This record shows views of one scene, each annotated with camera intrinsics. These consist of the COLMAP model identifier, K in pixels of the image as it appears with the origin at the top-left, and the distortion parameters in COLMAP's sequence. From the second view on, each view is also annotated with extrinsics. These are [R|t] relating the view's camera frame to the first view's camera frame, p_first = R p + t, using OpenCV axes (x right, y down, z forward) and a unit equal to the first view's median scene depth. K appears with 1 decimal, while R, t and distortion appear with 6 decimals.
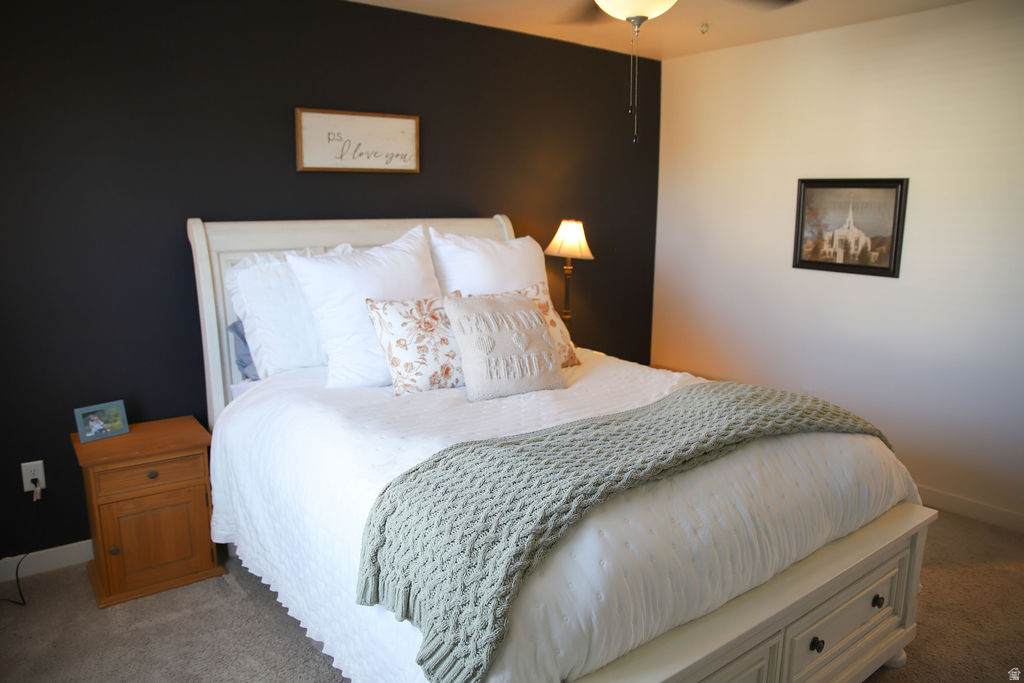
lens RADIAL K [[713.7, 0, 511.5], [0, 713.7, 339.2], [0, 0, 1]] dist [-0.111999, 0.085563]
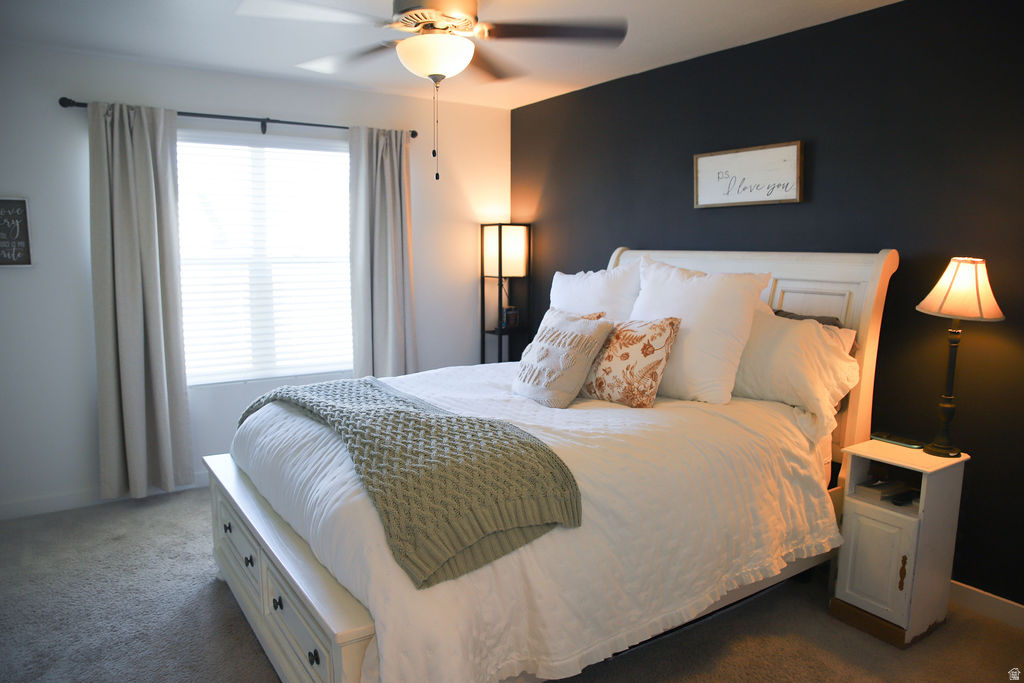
lens RADIAL K [[713.7, 0, 516.9], [0, 713.7, 347.8], [0, 0, 1]] dist [-0.111999, 0.085563]
pose [[-0.006217, 0.130840, -0.991384, 0.816405], [-0.184557, 0.974222, 0.129732, -0.106402], [0.982802, 0.183774, 0.018090, 0.686317]]
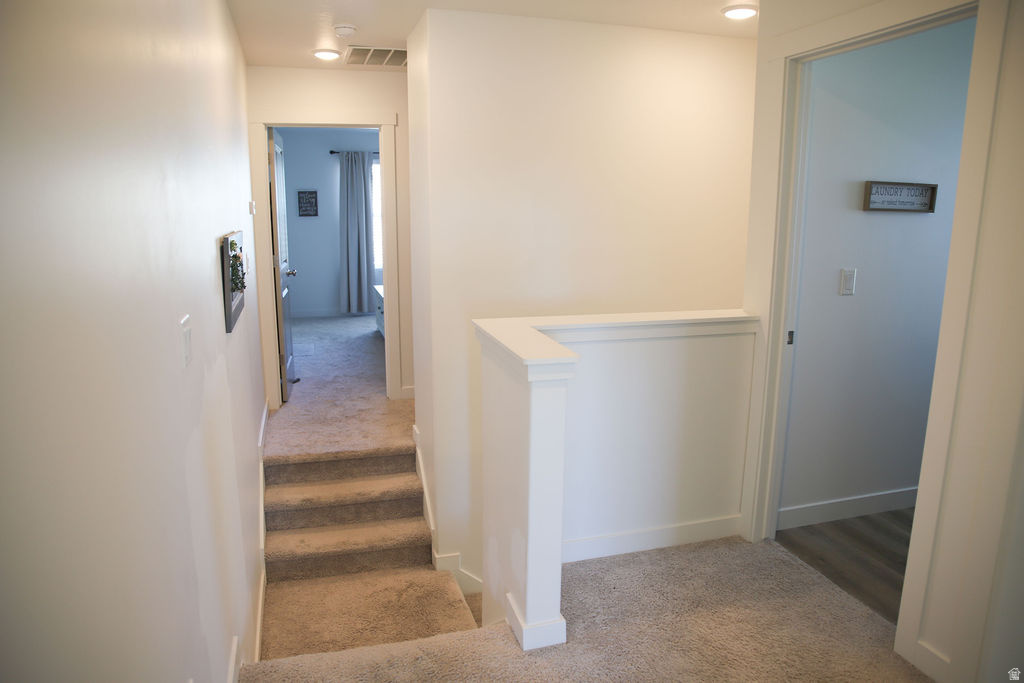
lens RADIAL K [[713.7, 0, 508.1], [0, 713.7, 343.4], [0, 0, 1]] dist [-0.111999, 0.085563]
pose [[-0.307023, 0.177615, -0.934981, 1.462217], [-0.176633, 0.954727, 0.239368, -0.184471], [0.935167, 0.238640, -0.261751, 1.060460]]
